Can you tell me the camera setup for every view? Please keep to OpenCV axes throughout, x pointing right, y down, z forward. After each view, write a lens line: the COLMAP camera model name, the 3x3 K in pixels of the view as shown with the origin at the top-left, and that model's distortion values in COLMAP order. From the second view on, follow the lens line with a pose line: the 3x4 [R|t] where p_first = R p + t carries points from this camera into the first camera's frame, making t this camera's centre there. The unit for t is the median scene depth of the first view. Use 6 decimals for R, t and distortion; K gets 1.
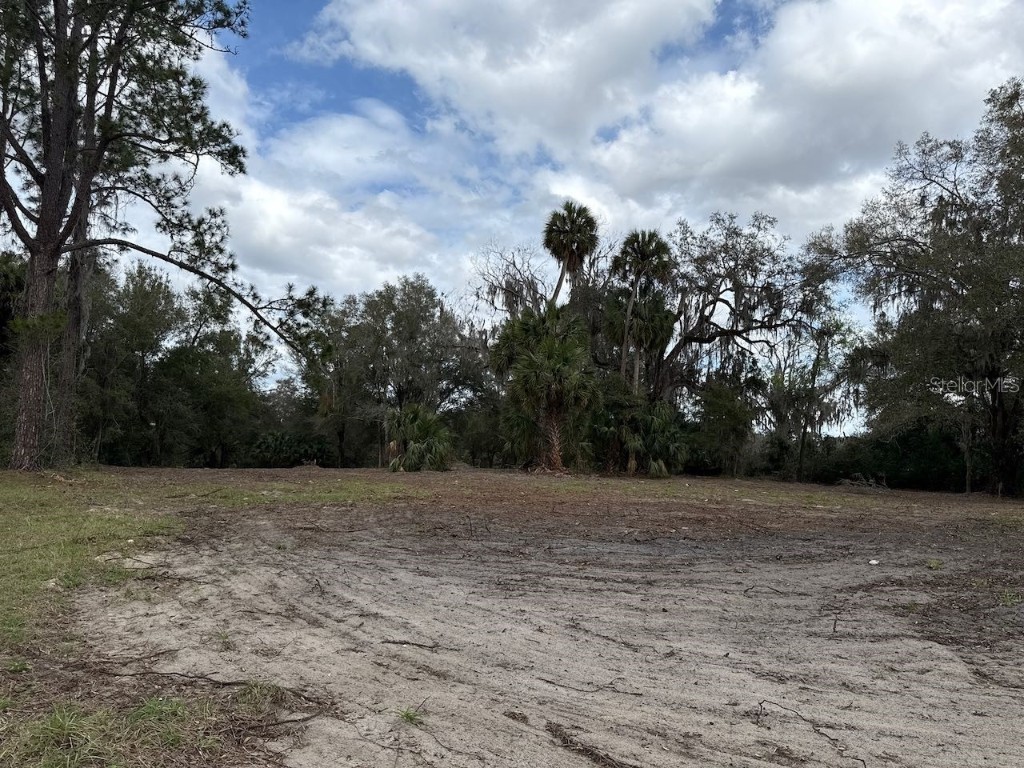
lens RADIAL K [[723.2, 0, 509.9], [0, 723.2, 388.4], [0, 0, 1]] dist [0.060741, -0.065972]
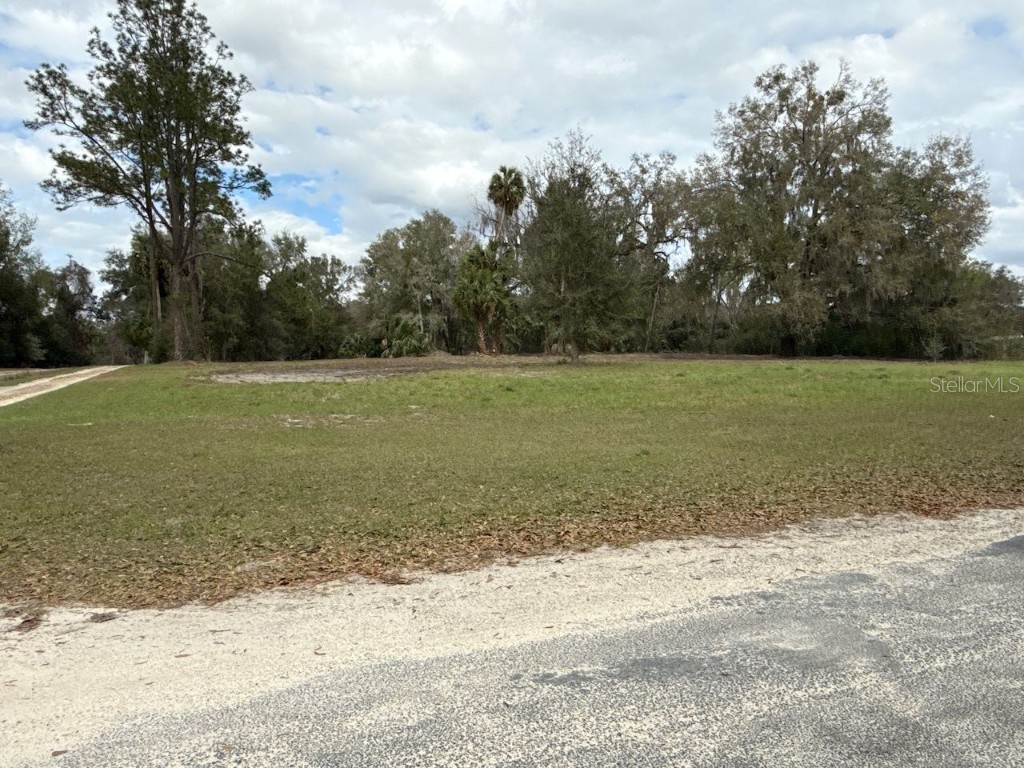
lens RADIAL K [[723.2, 0, 502.2], [0, 723.2, 382.4], [0, 0, 1]] dist [0.060741, -0.065972]
pose [[0.983319, -0.037684, -0.177941, 0.366927], [0.062636, 0.988621, 0.136767, -0.037223], [0.170763, -0.145632, 0.974490, -0.531844]]
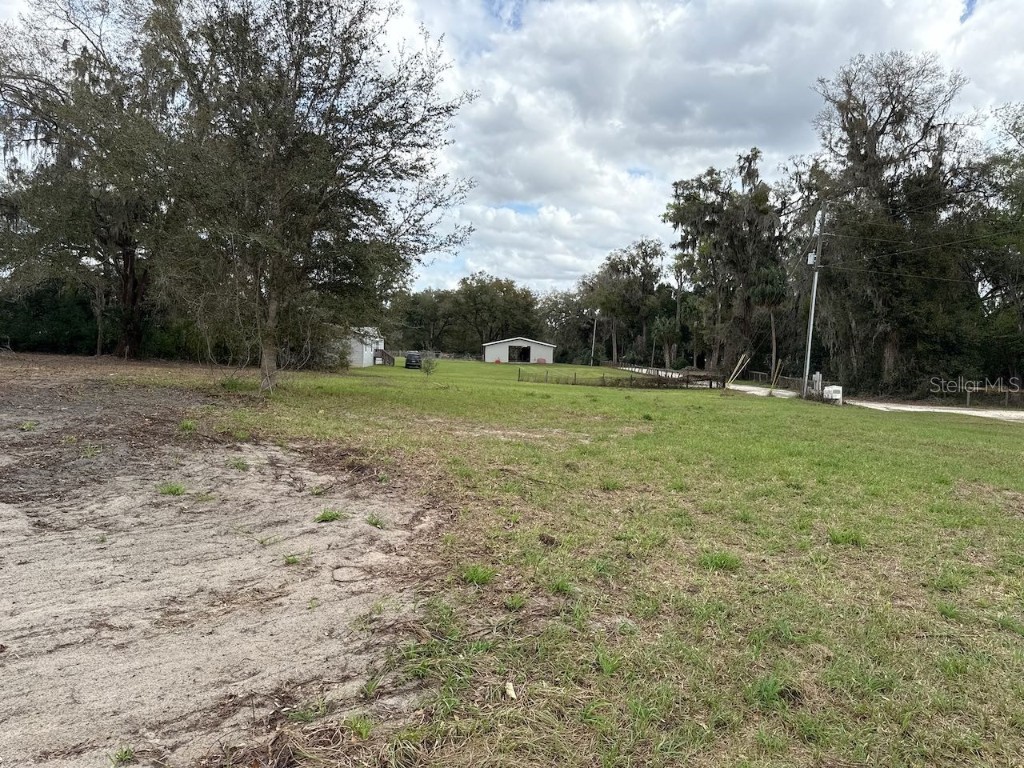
lens RADIAL K [[723.2, 0, 518.1], [0, 723.2, 386.9], [0, 0, 1]] dist [0.060741, -0.065972]
pose [[0.495810, -0.042544, 0.867388, 0.023791], [-0.113957, 0.986975, 0.113549, 0.001279], [-0.860922, -0.155144, 0.484504, -0.012903]]
